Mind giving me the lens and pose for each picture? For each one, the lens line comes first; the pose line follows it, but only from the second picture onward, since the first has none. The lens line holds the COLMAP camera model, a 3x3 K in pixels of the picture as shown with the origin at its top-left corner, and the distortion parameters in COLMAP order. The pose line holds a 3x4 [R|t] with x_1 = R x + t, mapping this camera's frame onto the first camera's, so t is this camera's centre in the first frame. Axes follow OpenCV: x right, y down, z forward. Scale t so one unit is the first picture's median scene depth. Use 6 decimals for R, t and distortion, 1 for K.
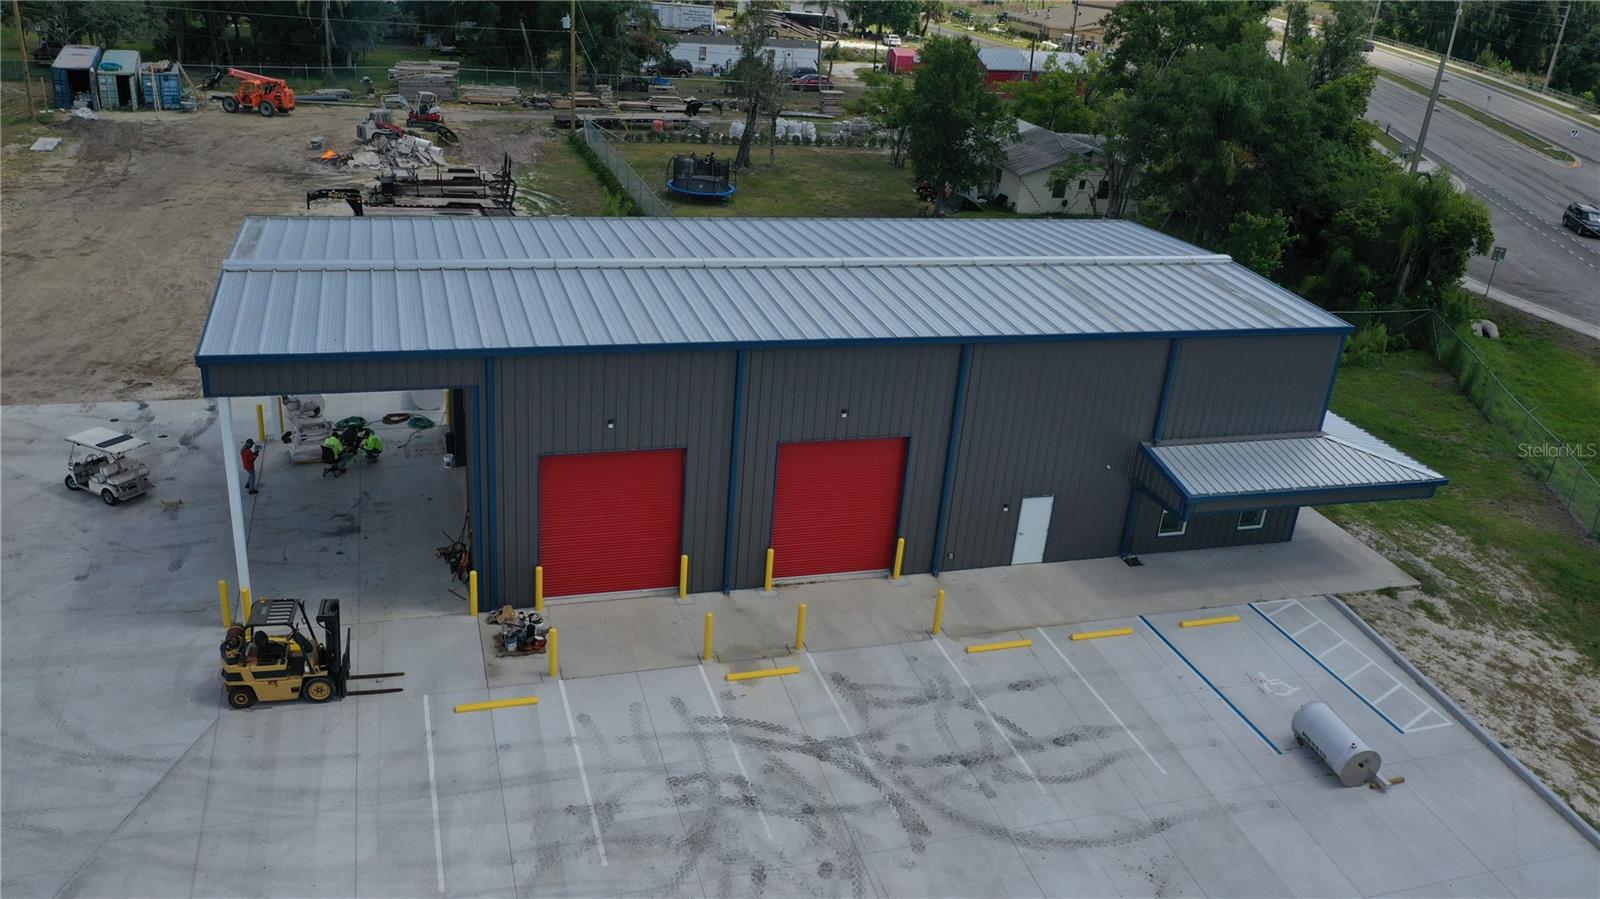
lens RADIAL K [[1254.8, 0, 791.9], [0, 1254.8, 450.0], [0, 0, 1]] dist [-0.017418, 0.007905]
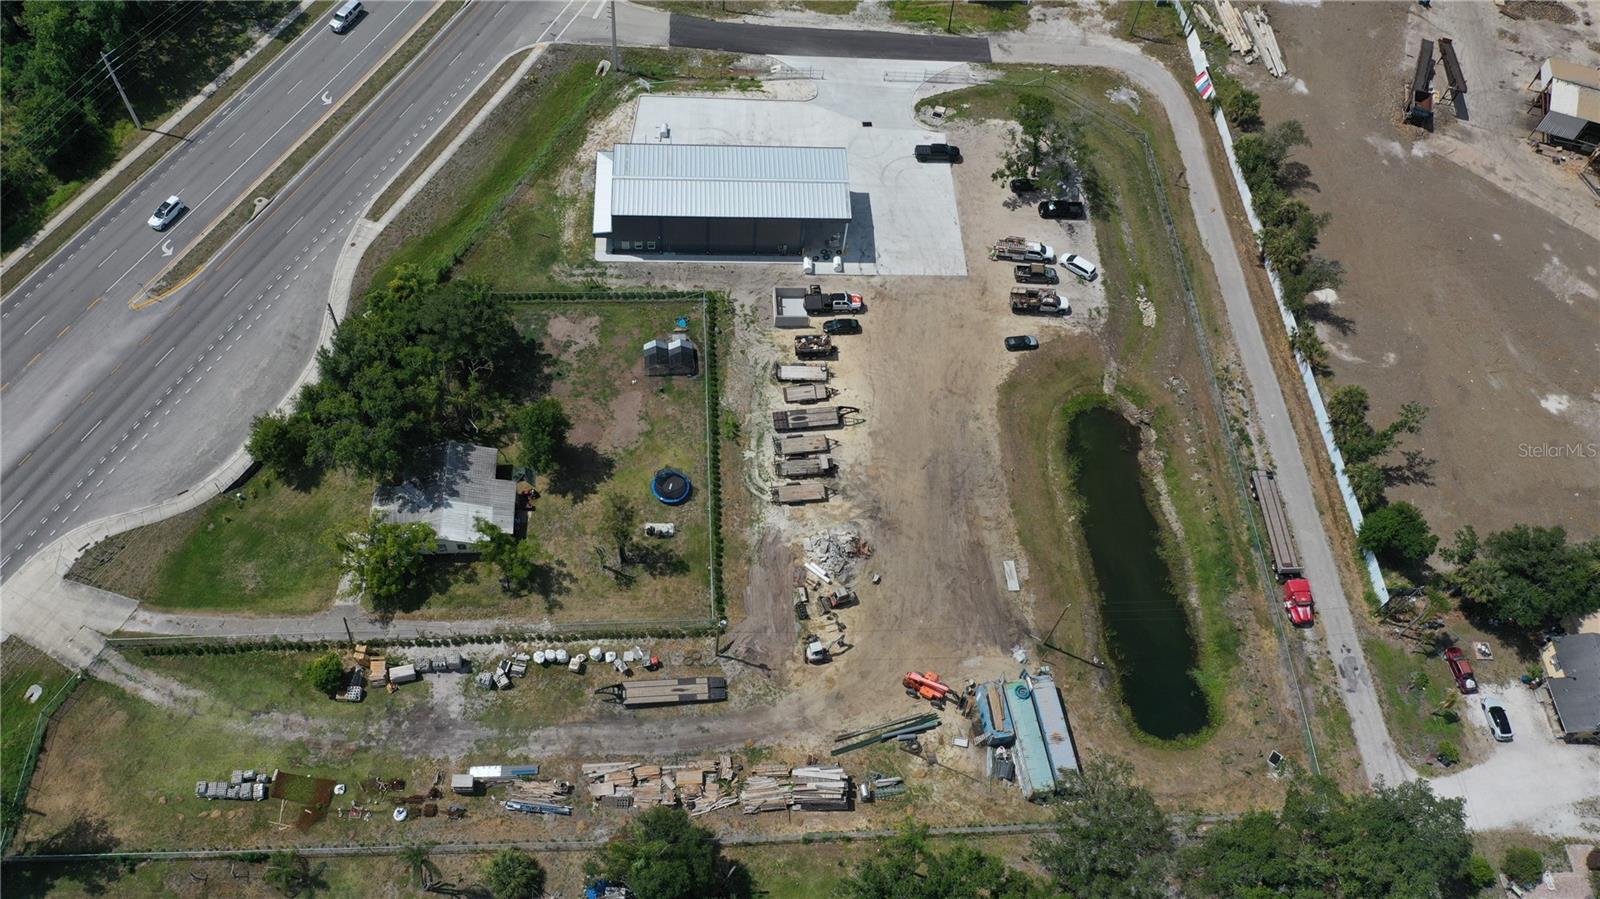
lens RADIAL K [[1254.8, 0, 797.9], [0, 1254.8, 443.9], [0, 0, 1]] dist [-0.017418, 0.007905]
pose [[-0.956695, -0.291076, 0.003045, -0.566294], [-0.040506, 0.143474, 0.988825, -4.864405], [-0.288260, 0.945880, -0.149051, 2.745881]]
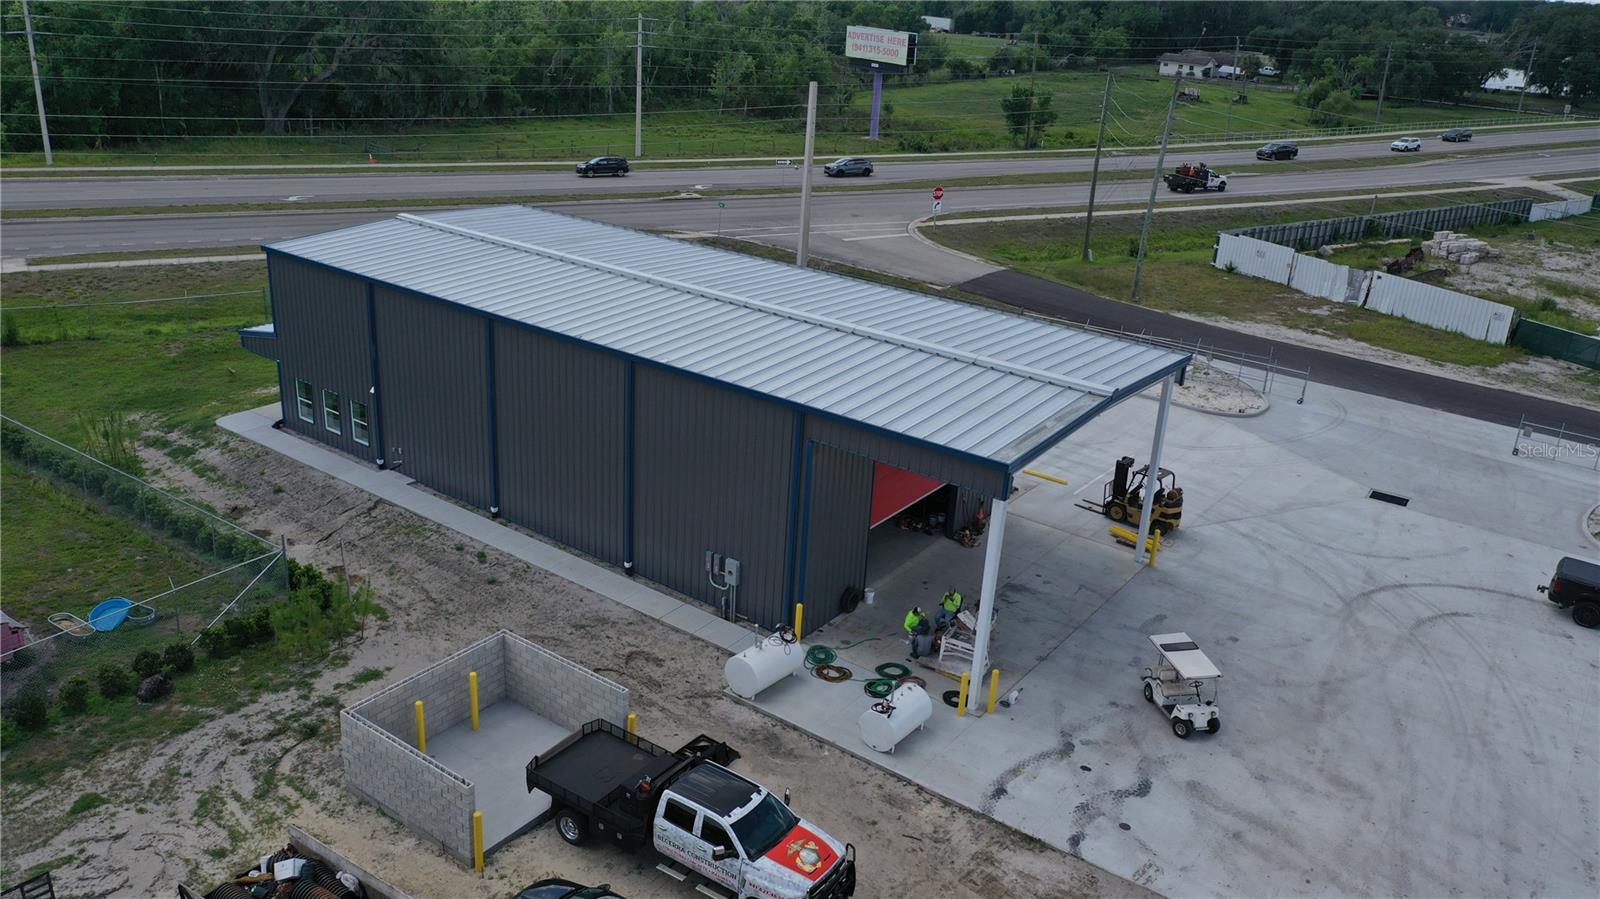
lens RADIAL K [[1254.8, 0, 799.2], [0, 1254.8, 444.9], [0, 0, 1]] dist [-0.017418, 0.007905]
pose [[-0.593692, -0.397140, 0.699864, -1.033541], [0.225960, 0.752459, 0.618666, -0.815759], [-0.772316, 0.525438, -0.356991, 1.572543]]
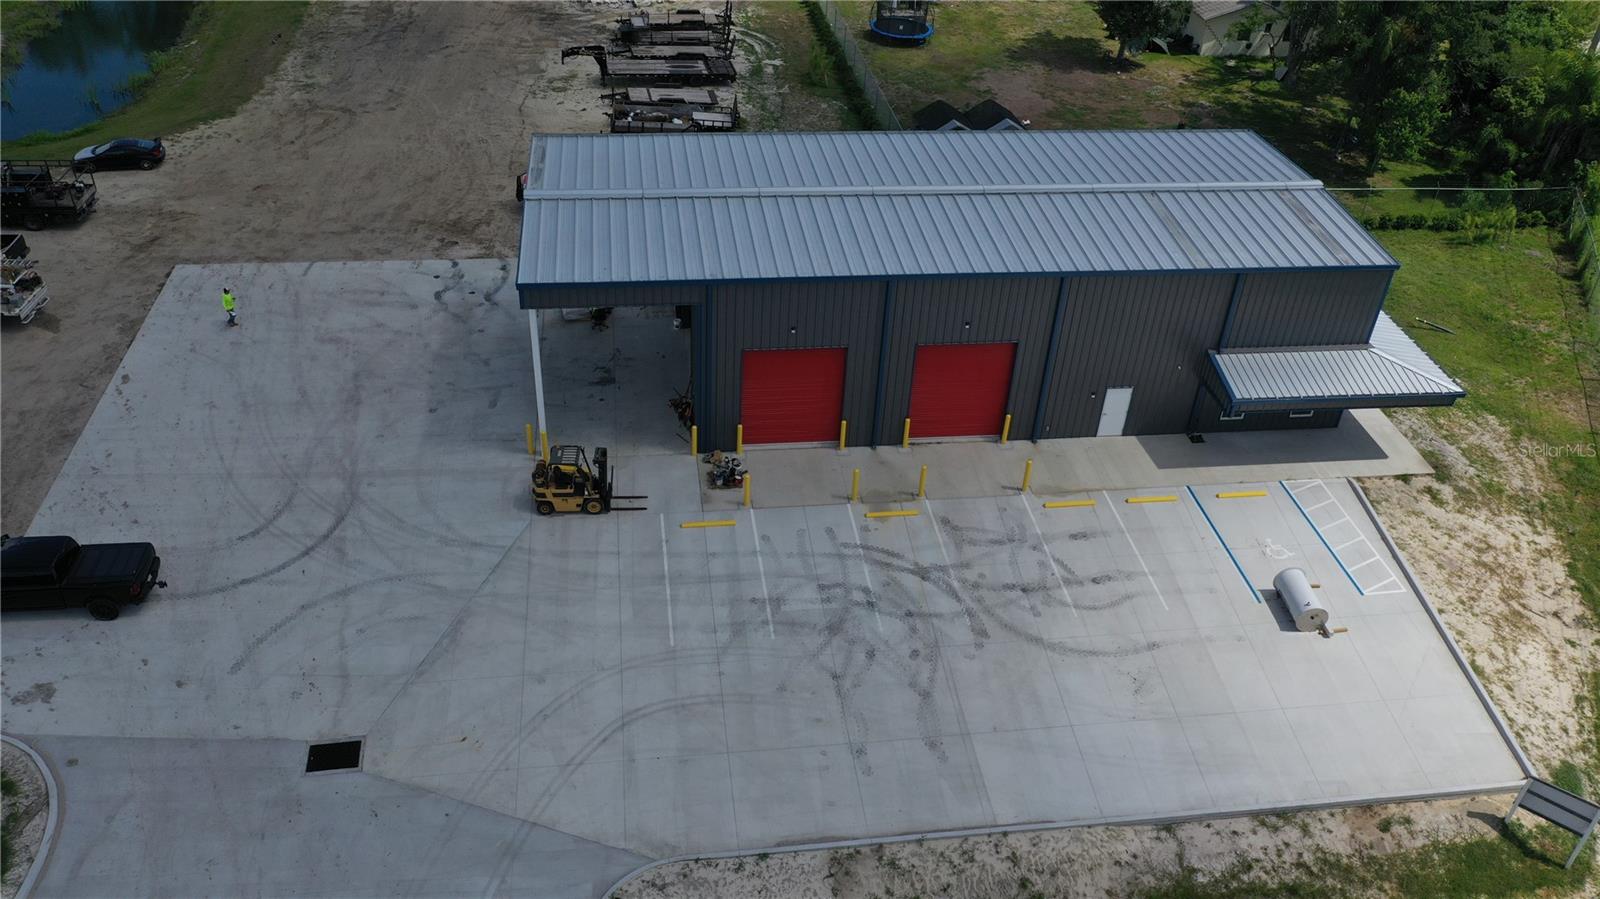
lens RADIAL K [[1254.8, 0, 791.7], [0, 1254.8, 449.2], [0, 0, 1]] dist [-0.017418, 0.007905]
pose [[0.984897, 0.071801, -0.157553, 0.076130], [-0.038859, 0.978413, 0.202974, -0.161100], [0.168726, -0.193786, 0.966426, -0.342657]]
